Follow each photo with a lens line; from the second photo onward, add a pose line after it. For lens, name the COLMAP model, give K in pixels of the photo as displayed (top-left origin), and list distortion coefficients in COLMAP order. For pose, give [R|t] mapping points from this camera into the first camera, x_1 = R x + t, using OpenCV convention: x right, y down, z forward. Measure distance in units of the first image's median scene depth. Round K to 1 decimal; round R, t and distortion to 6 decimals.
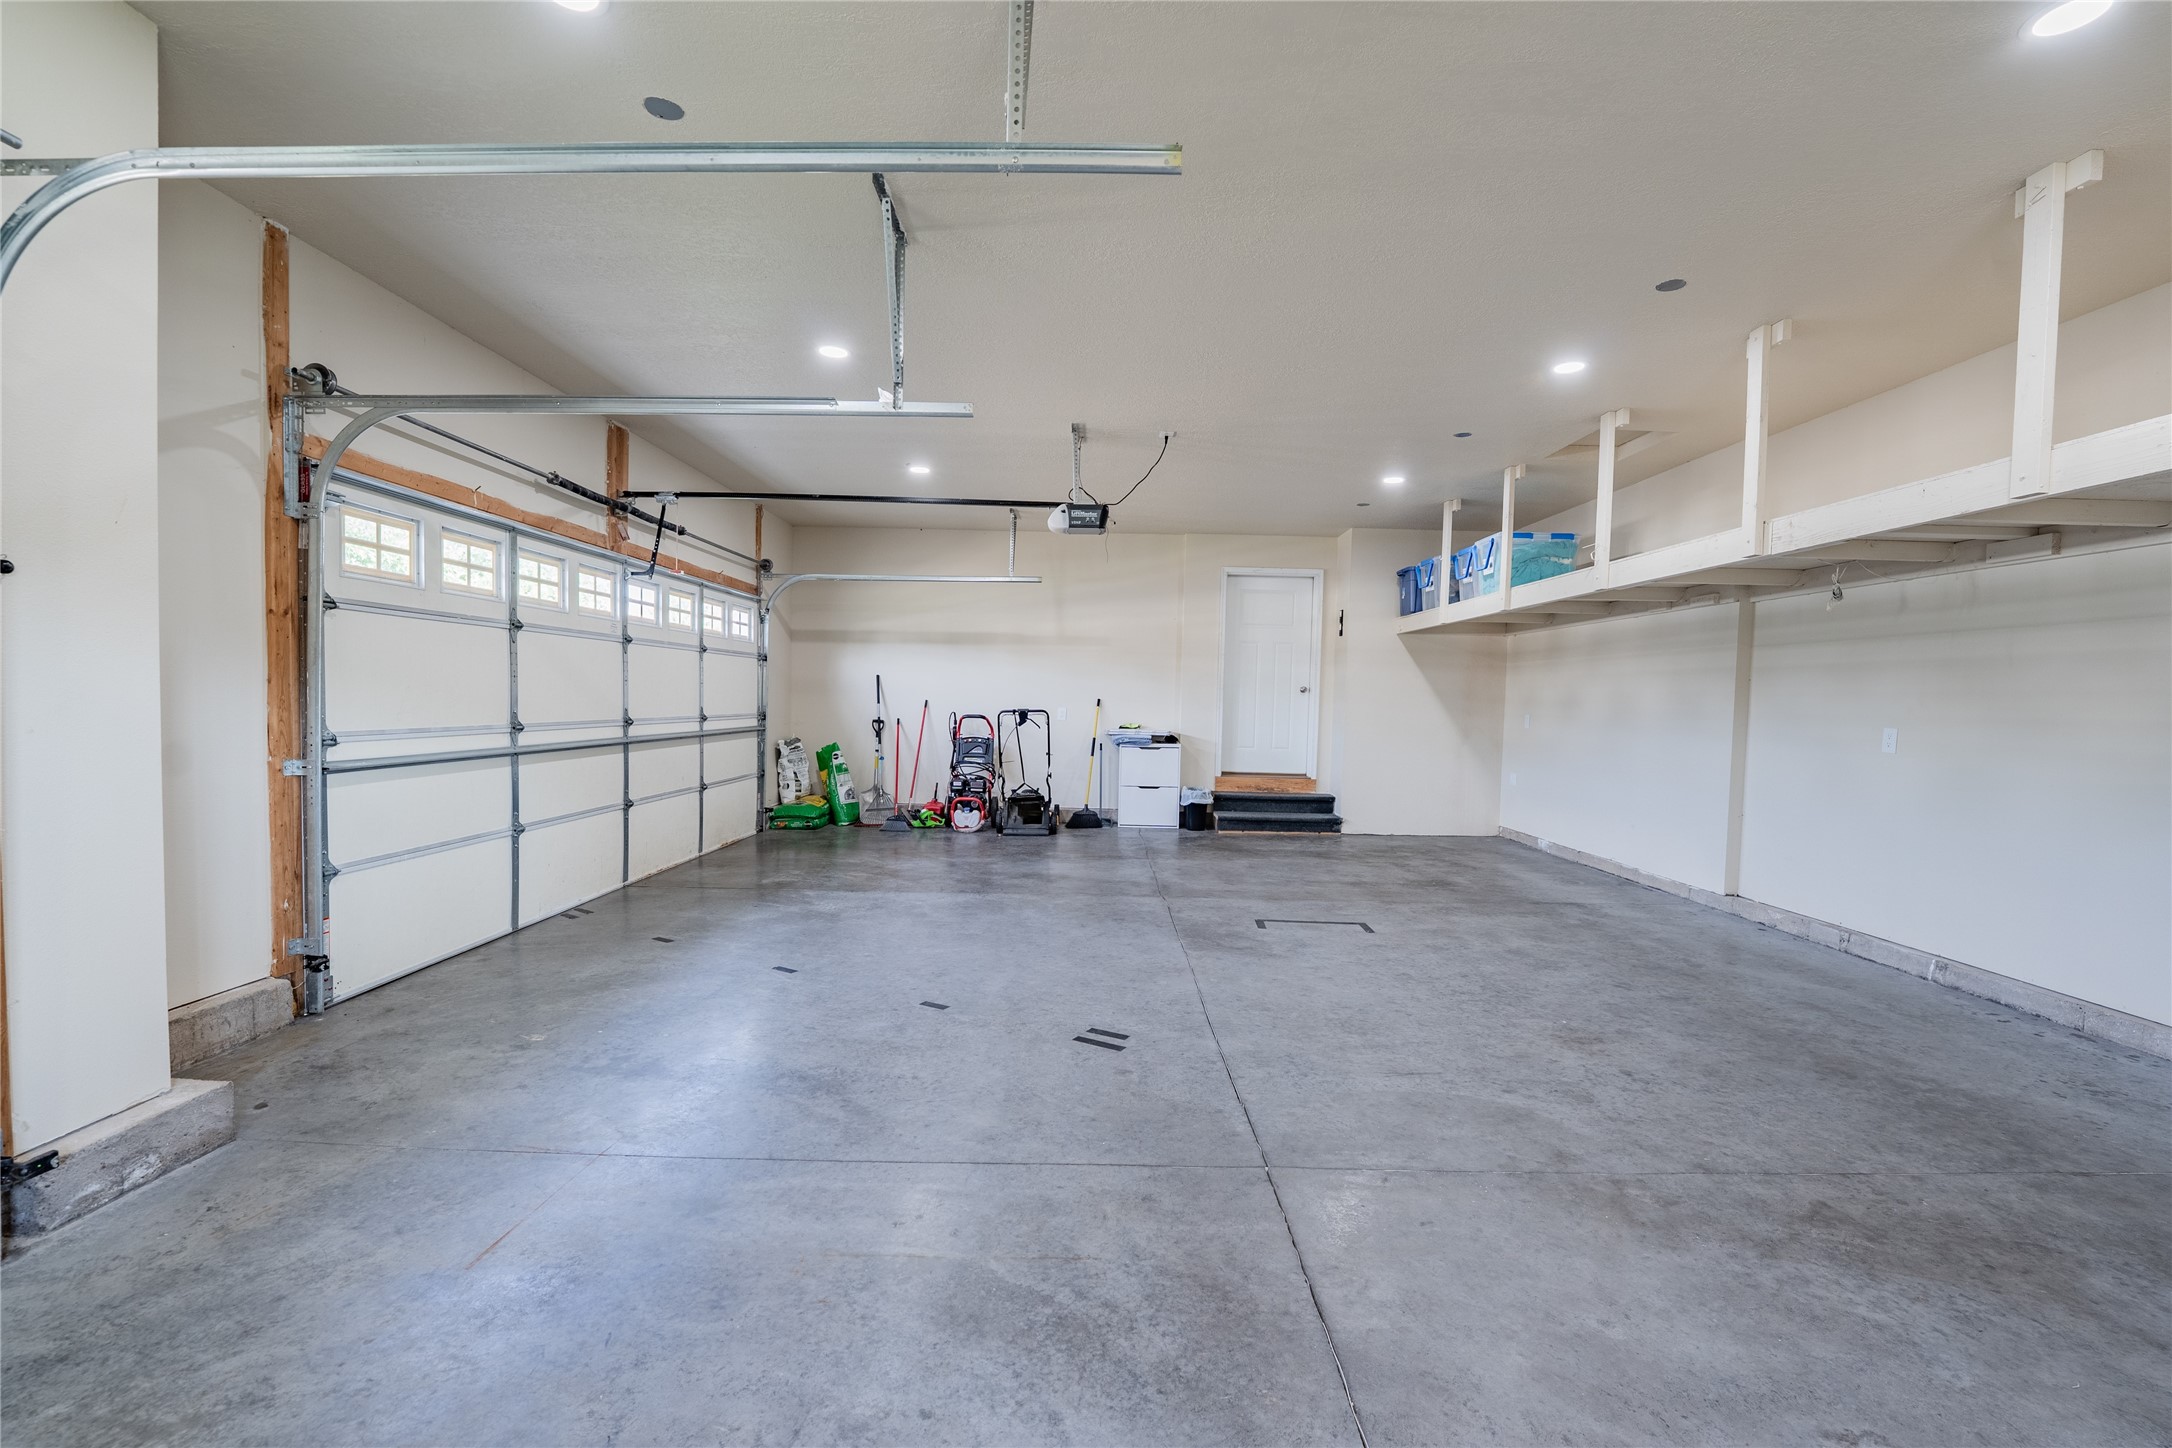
lens RADIAL K [[910.2, 0, 1079.6], [0, 910.2, 734.3], [0, 0, 1]] dist [-0.024599, 0.000134]
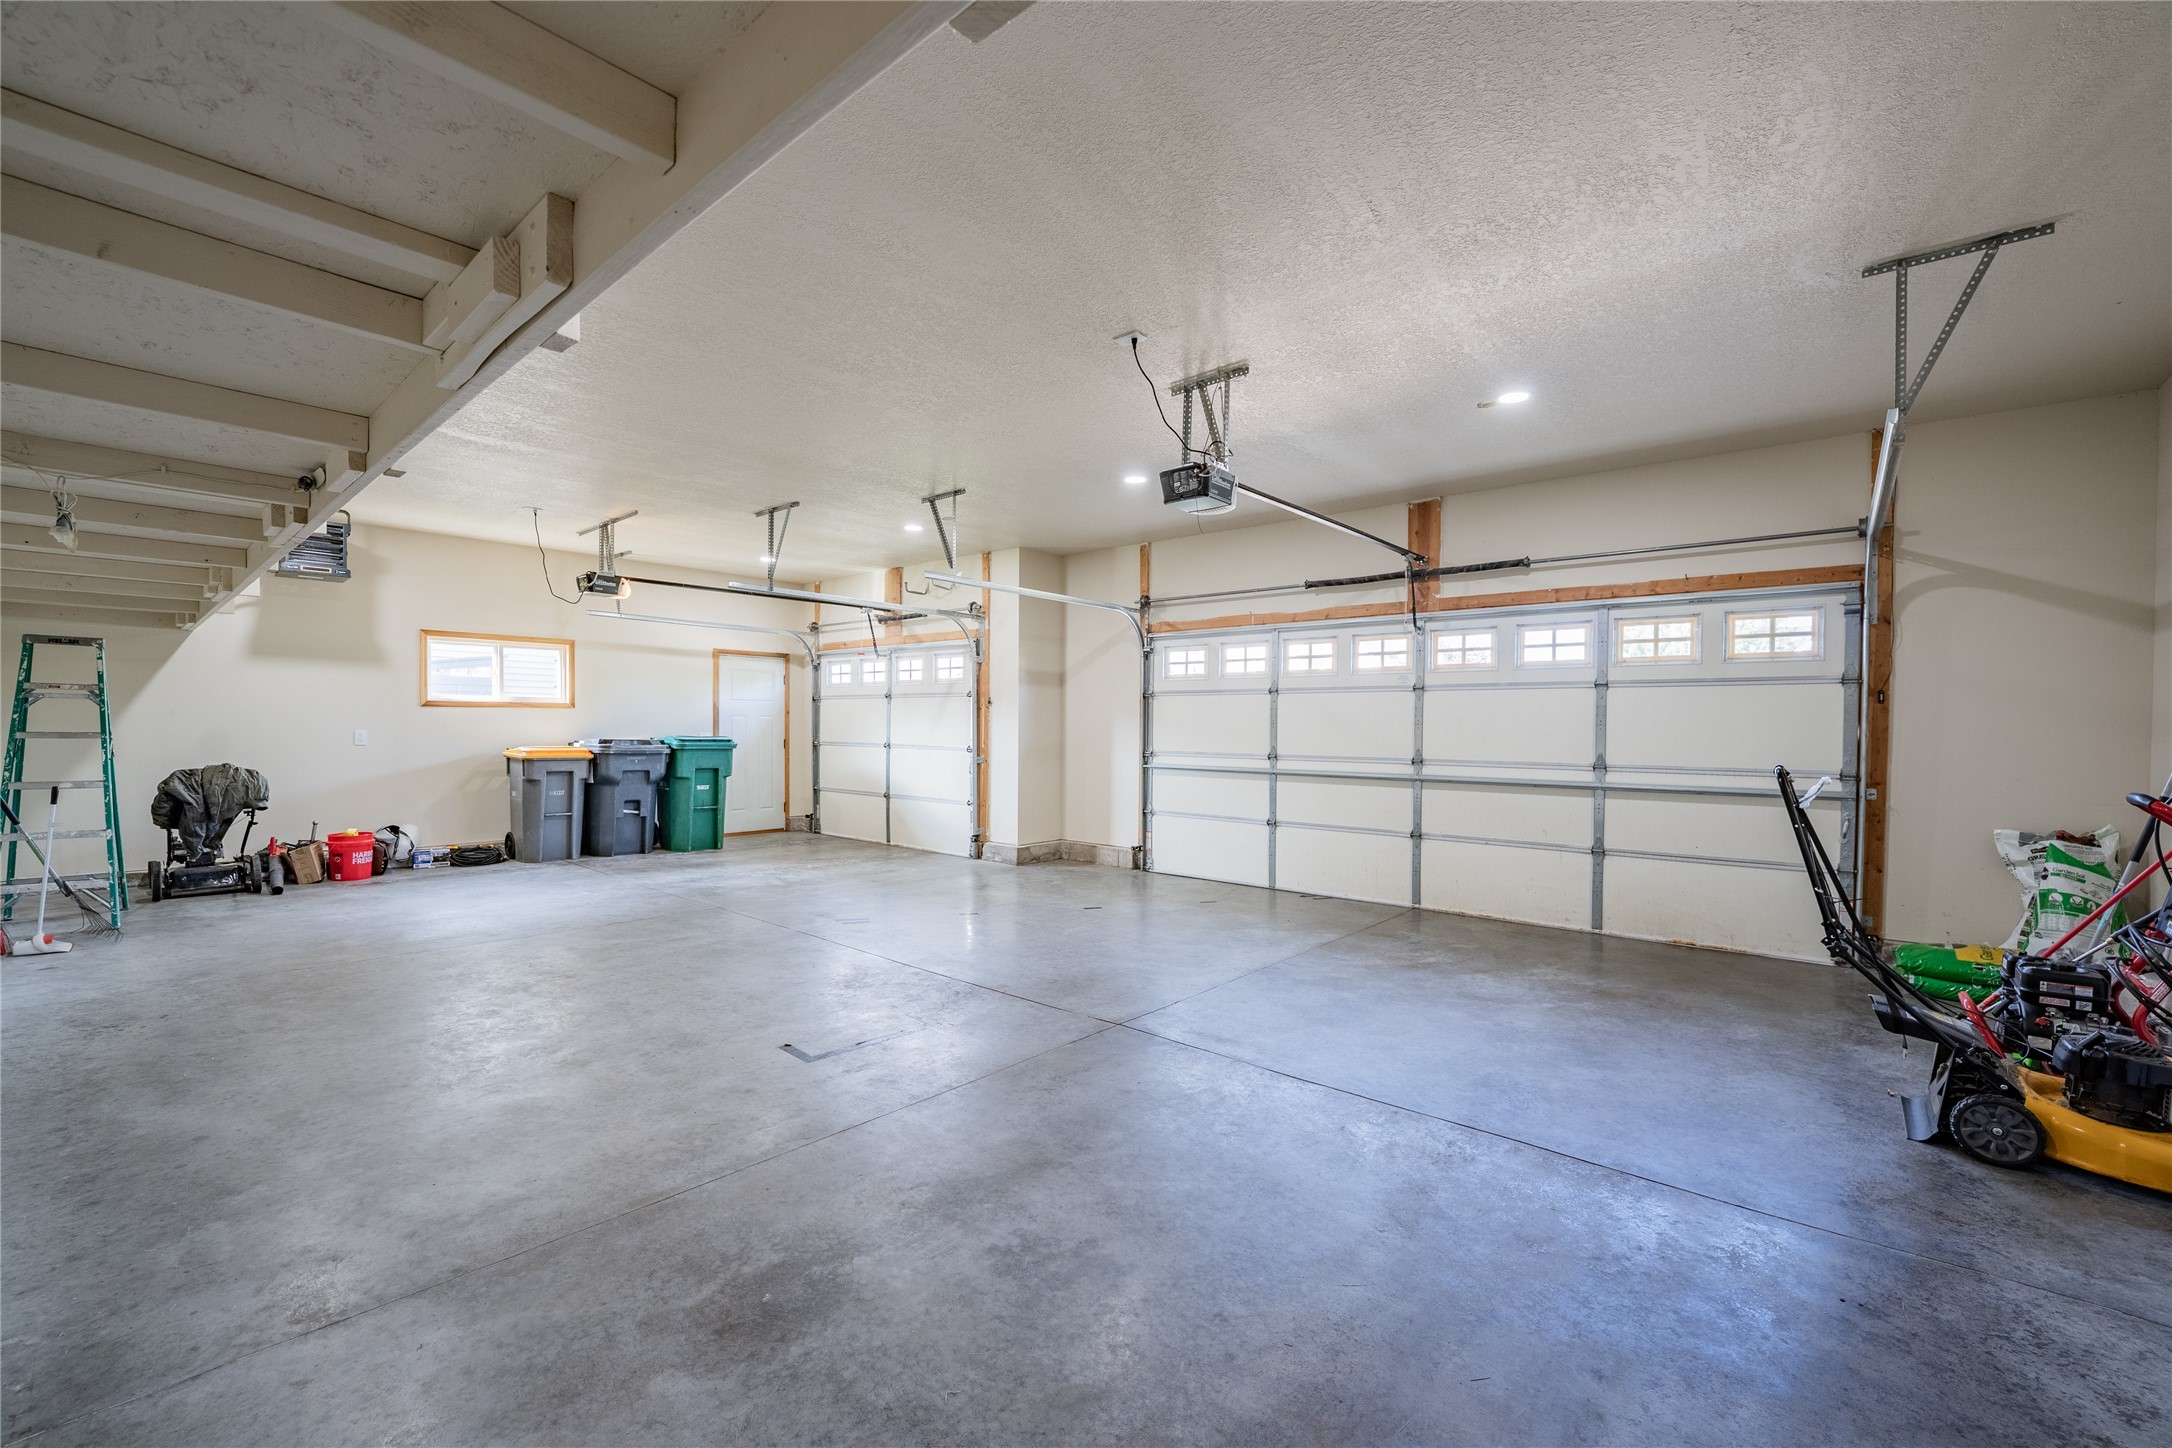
lens RADIAL K [[910.2, 0, 1079.6], [0, 910.2, 734.3], [0, 0, 1]] dist [-0.024599, 0.000134]
pose [[-0.654393, -0.021843, -0.755839, 0.634760], [-0.053986, 0.998381, 0.017888, -0.045821], [0.754225, 0.052511, -0.654513, 1.451628]]
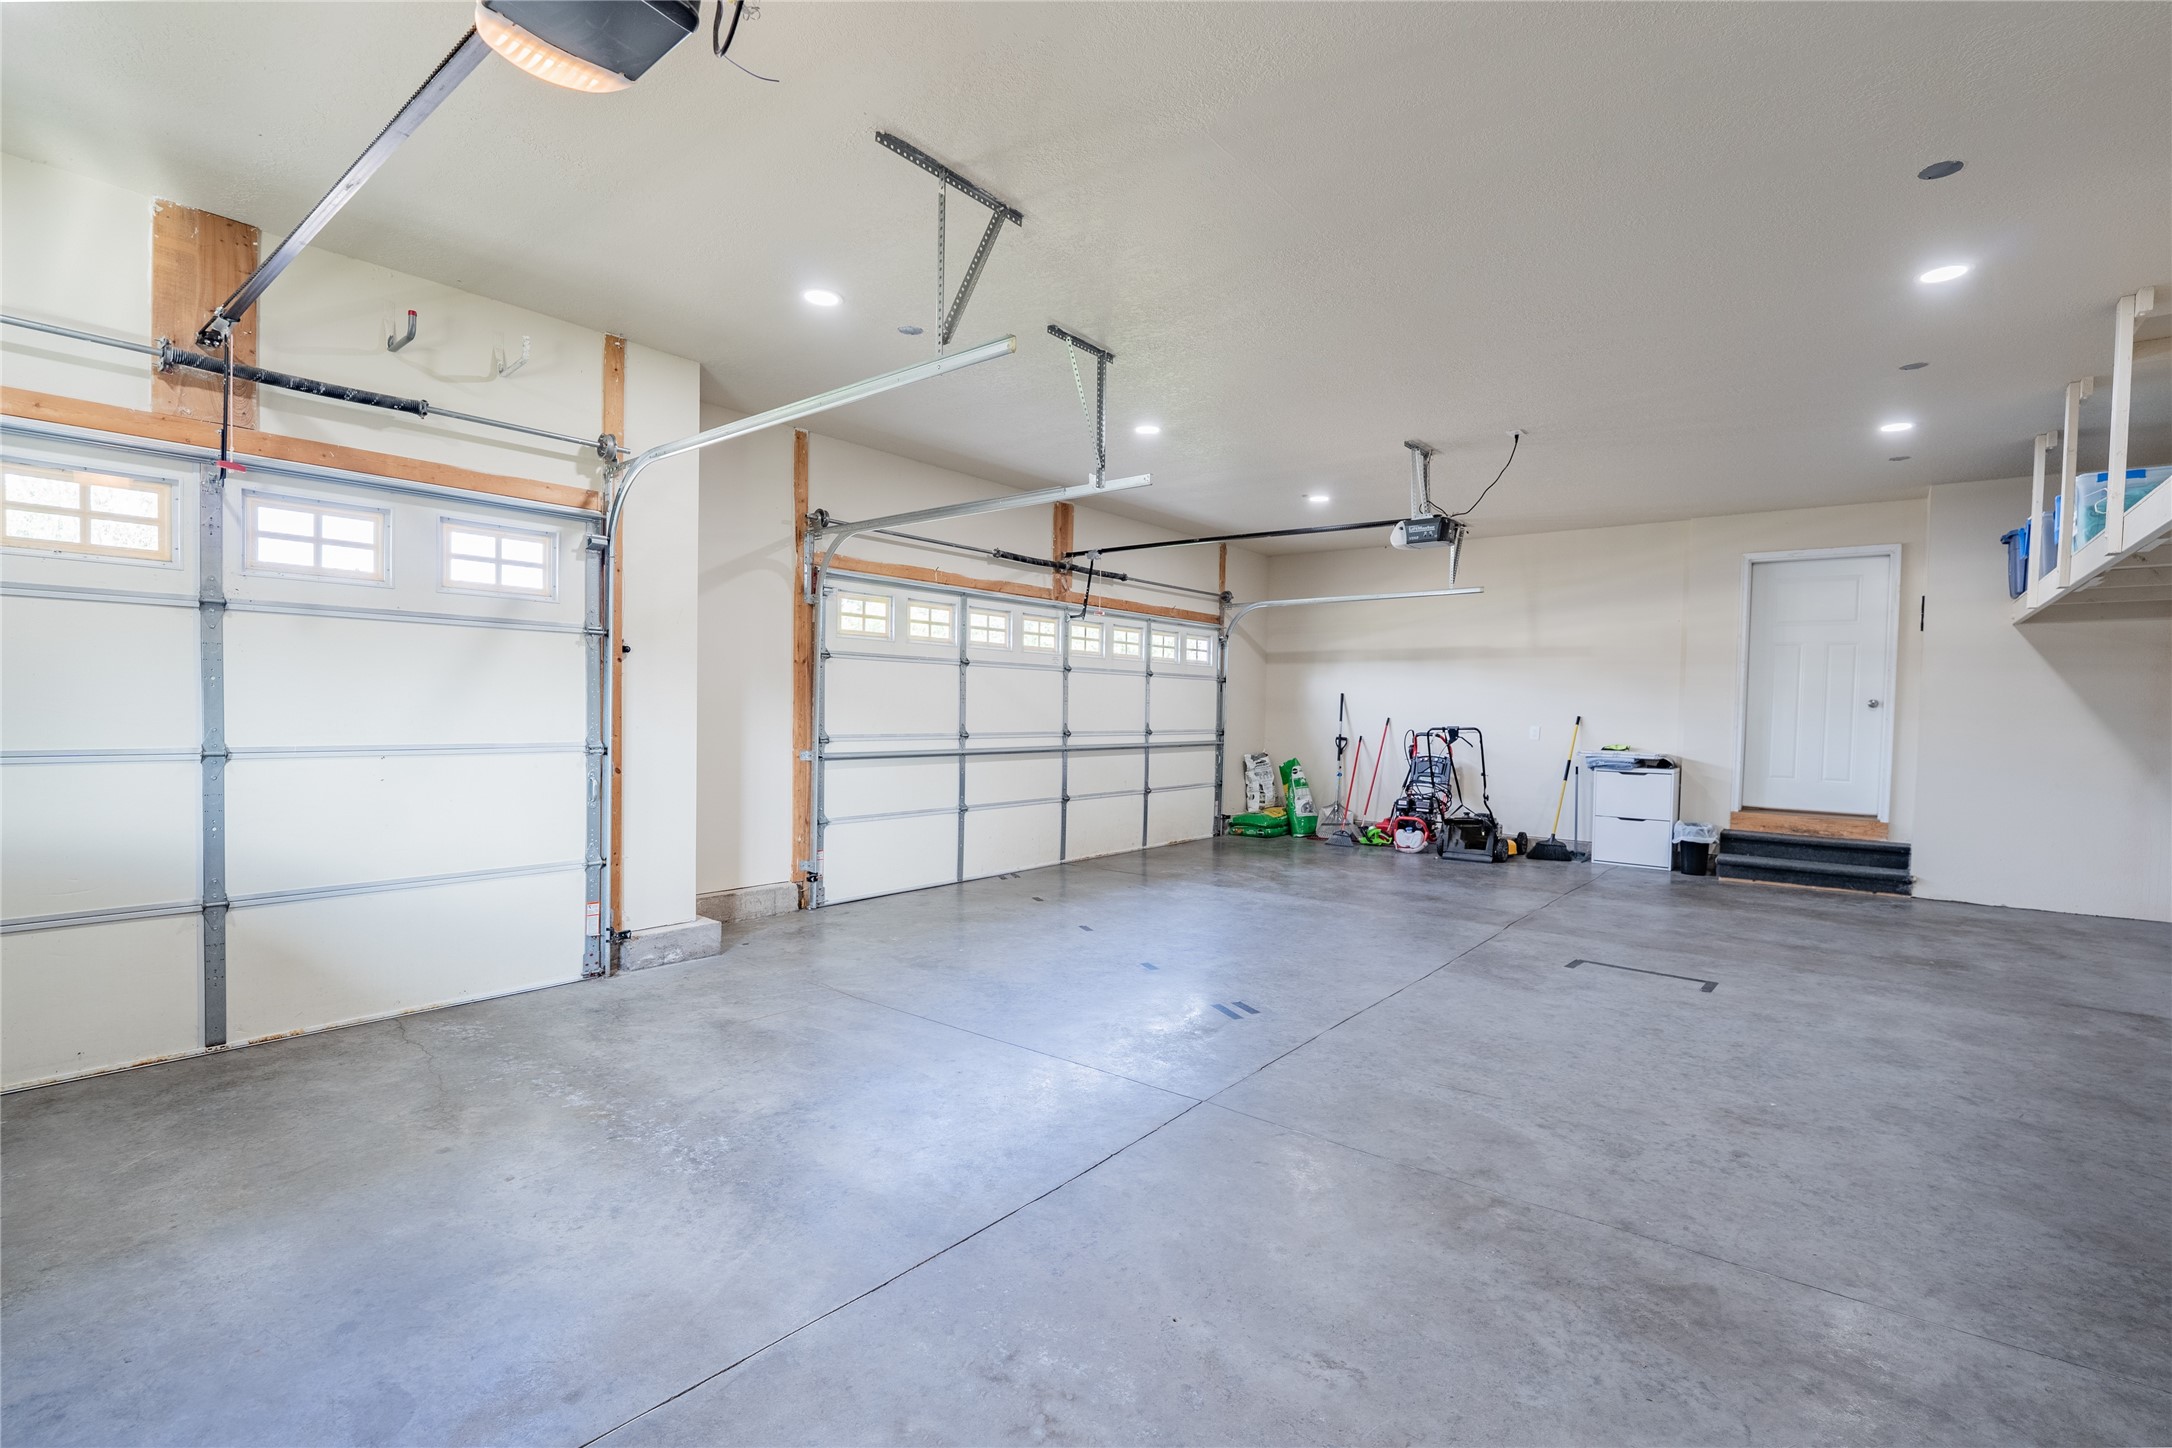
lens RADIAL K [[967.6, 0, 1096.3], [0, 967.6, 733.5], [0, 0, 1]] dist [-0.015886, -0.000247]
pose [[0.789196, 0.008779, -0.614078, 0.374385], [-0.024229, 0.999564, -0.016849, 0.007991], [0.613663, 0.028175, 0.789065, -0.045110]]
